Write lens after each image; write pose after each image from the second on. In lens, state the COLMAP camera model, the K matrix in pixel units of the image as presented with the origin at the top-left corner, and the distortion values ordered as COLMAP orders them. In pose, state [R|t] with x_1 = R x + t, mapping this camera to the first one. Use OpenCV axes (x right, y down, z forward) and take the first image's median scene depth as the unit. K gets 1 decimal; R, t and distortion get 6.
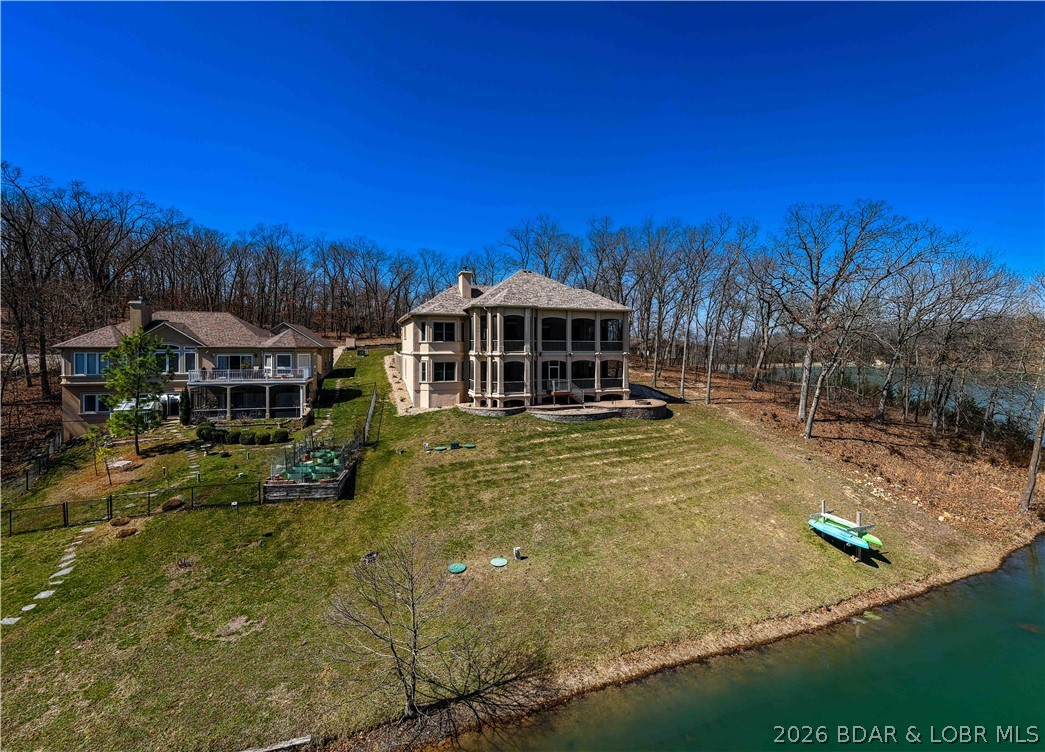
lens RADIAL K [[446.7, 0, 526.5], [0, 446.7, 351.2], [0, 0, 1]] dist [-0.003758, 0.001665]
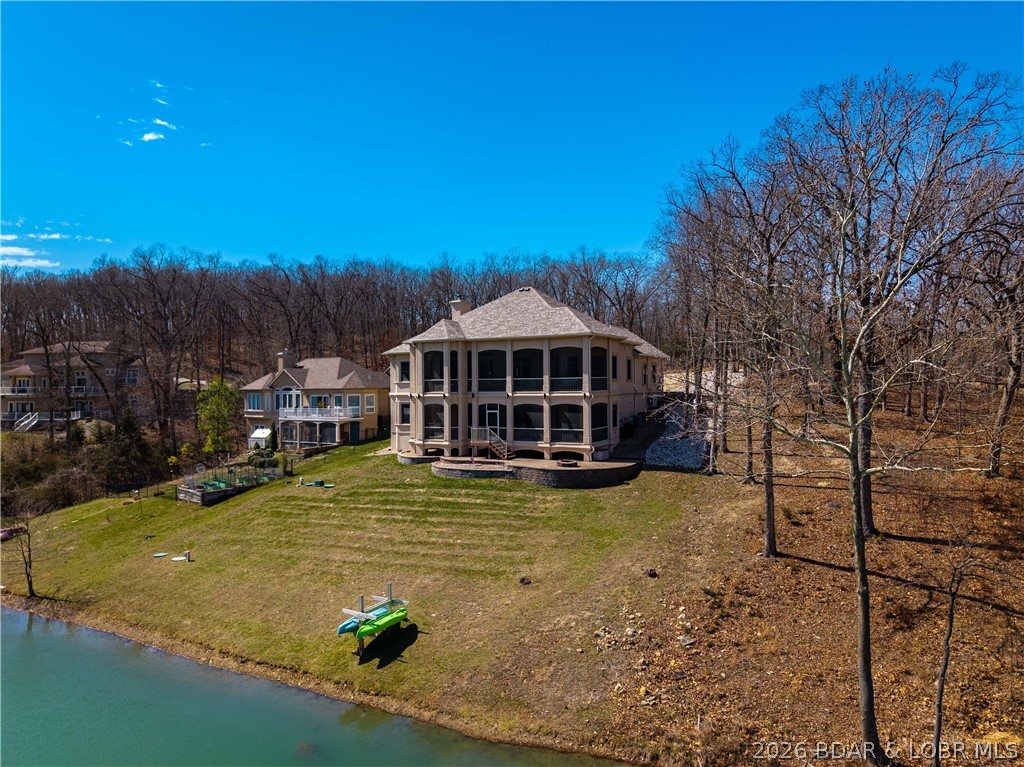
lens RADIAL K [[697.5, 0, 514.5], [0, 697.5, 379.5], [0, 0, 1]] dist [0.014847, -0.016355]
pose [[0.645611, -0.014493, -0.763529, 1.079634], [0.003565, 0.999866, -0.015964, -0.002159], [0.763658, 0.007585, 0.645576, 0.227055]]
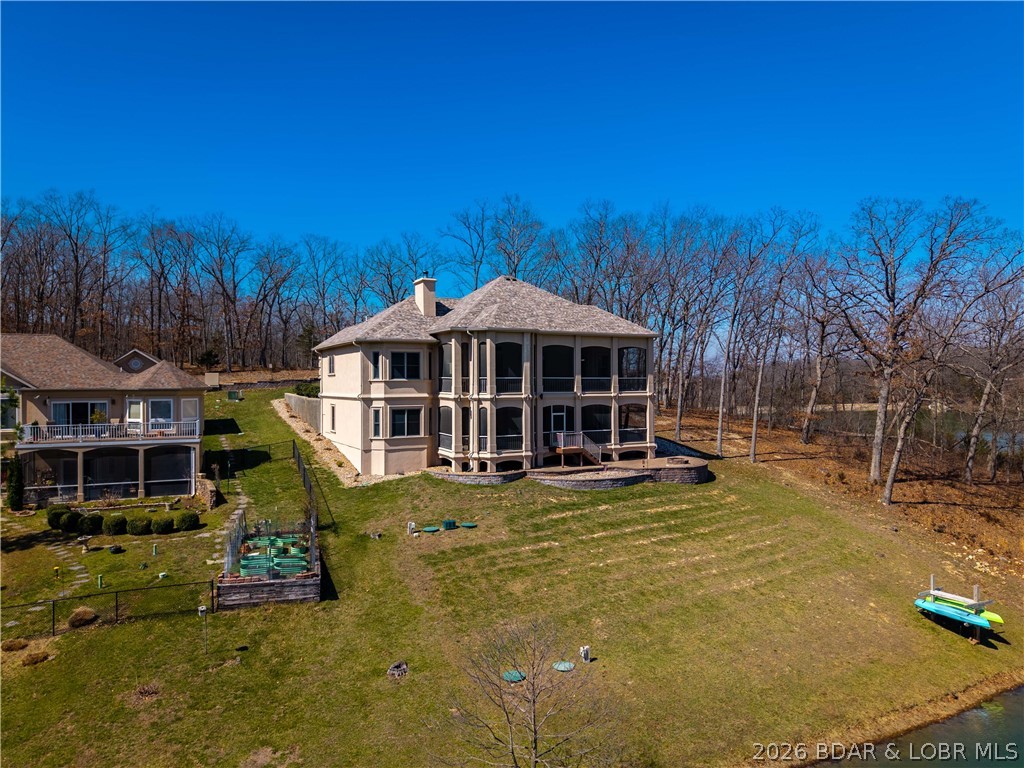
lens RADIAL K [[697.5, 0, 517.0], [0, 697.5, 375.5], [0, 0, 1]] dist [0.014847, -0.016355]
pose [[0.991364, -0.003889, 0.131085, -0.155704], [0.006374, 0.999808, -0.018548, -0.006328], [-0.130987, 0.019223, 0.991198, -0.107519]]
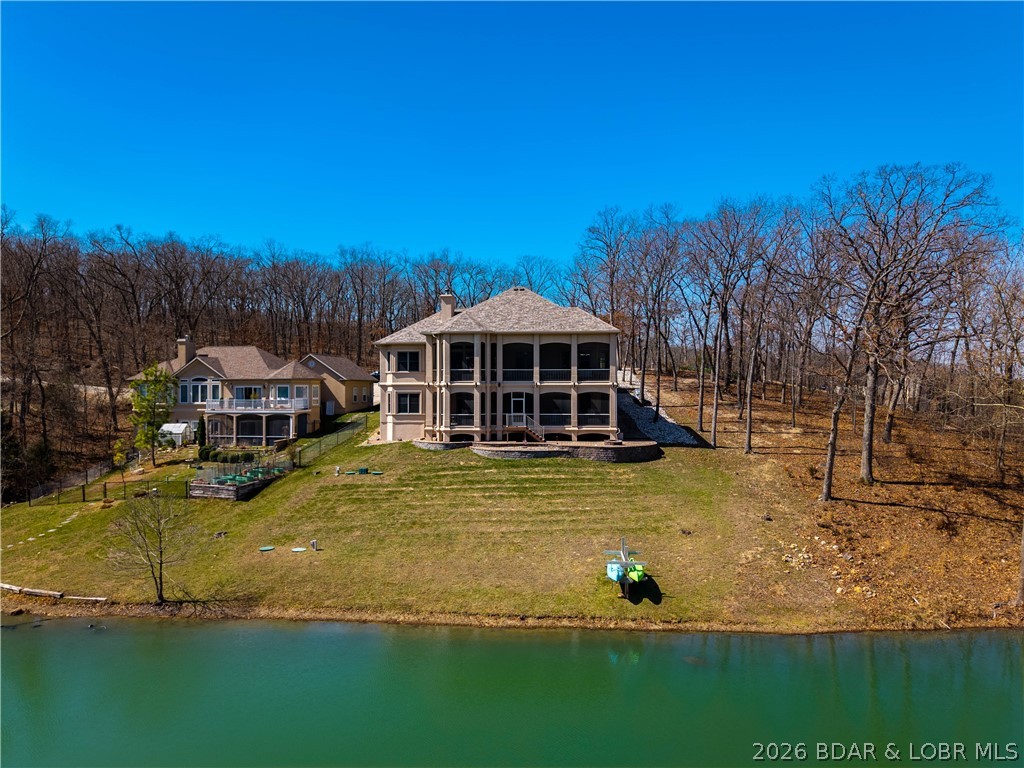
lens RADIAL K [[697.5, 0, 518.2], [0, 697.5, 379.1], [0, 0, 1]] dist [0.014847, -0.016355]
pose [[0.902933, -0.006701, -0.429730, 0.671078], [-0.001493, 0.999823, -0.018728, 0.021953], [0.429780, 0.017552, 0.902763, -0.243159]]
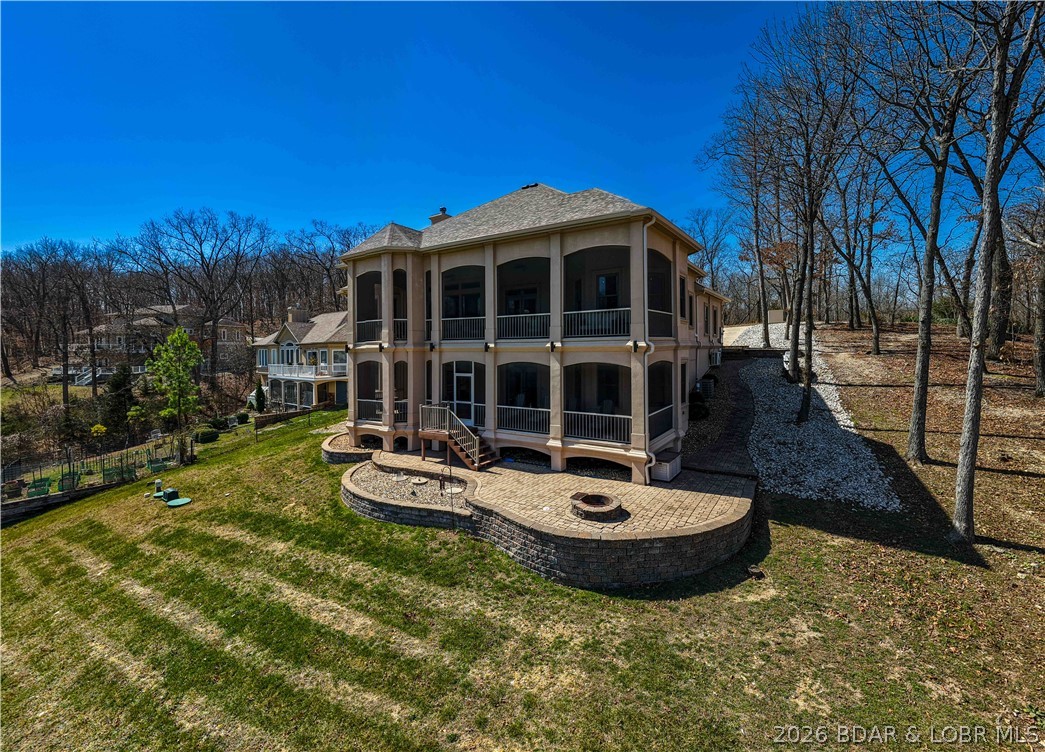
lens RADIAL K [[446.7, 0, 528.8], [0, 446.7, 357.6], [0, 0, 1]] dist [-0.003758, 0.001665]
pose [[0.594557, 0.010026, -0.803991, 0.481747], [0.000200, 0.999920, 0.012617, 0.011954], [0.804053, -0.007662, 0.594508, 0.808310]]
